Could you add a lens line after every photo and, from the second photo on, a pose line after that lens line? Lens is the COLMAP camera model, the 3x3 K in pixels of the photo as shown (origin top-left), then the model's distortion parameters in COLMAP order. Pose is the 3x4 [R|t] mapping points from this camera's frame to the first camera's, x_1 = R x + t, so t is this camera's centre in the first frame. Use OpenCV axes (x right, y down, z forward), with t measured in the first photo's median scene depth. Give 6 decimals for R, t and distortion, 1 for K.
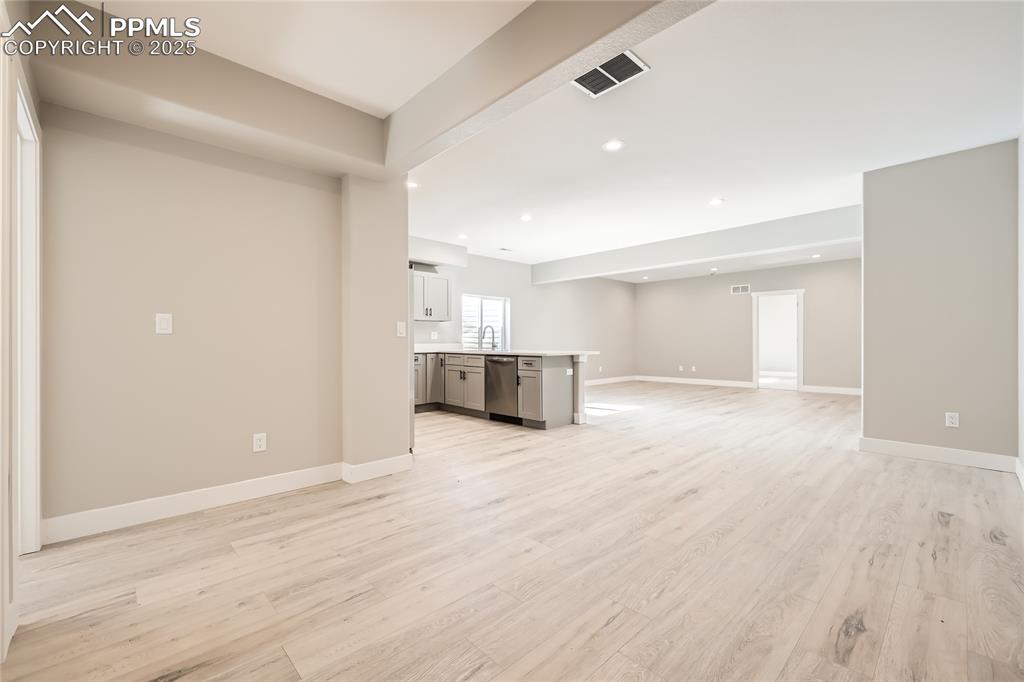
lens RADIAL K [[432.6, 0, 511.6], [0, 432.6, 341.3], [0, 0, 1]] dist [0.000661, -0.000833]
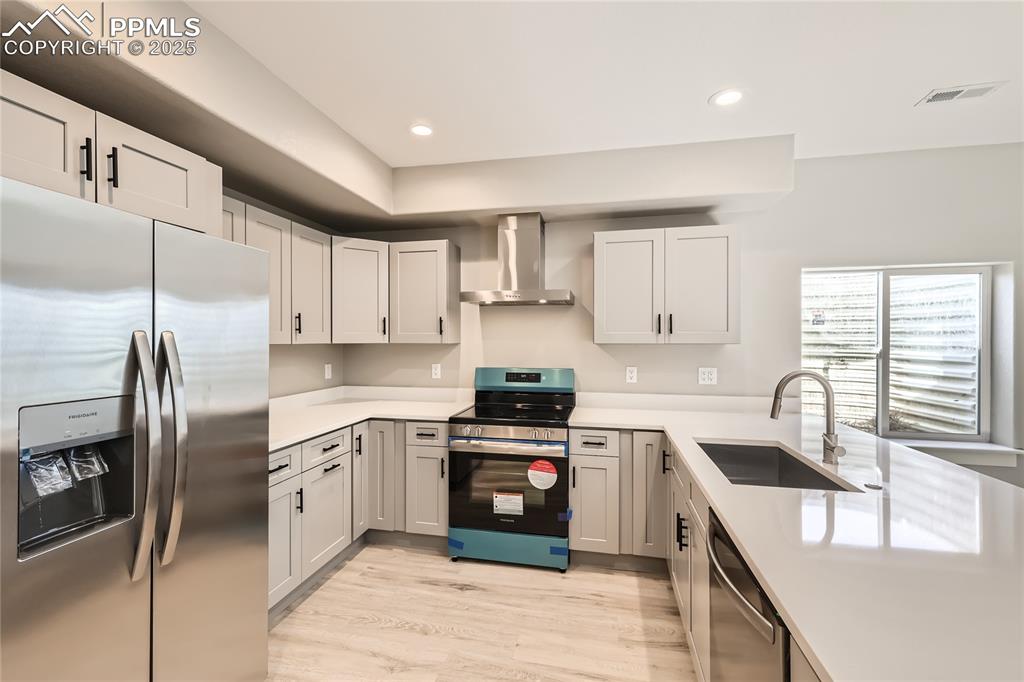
lens RADIAL K [[432.6, 0, 517.3], [0, 432.6, 342.0], [0, 0, 1]] dist [0.000661, -0.000833]
pose [[0.574561, 0.014438, -0.818334, 0.060426], [0.000133, 0.999843, 0.017734, -0.054013], [0.818462, -0.010298, 0.574469, 0.607513]]
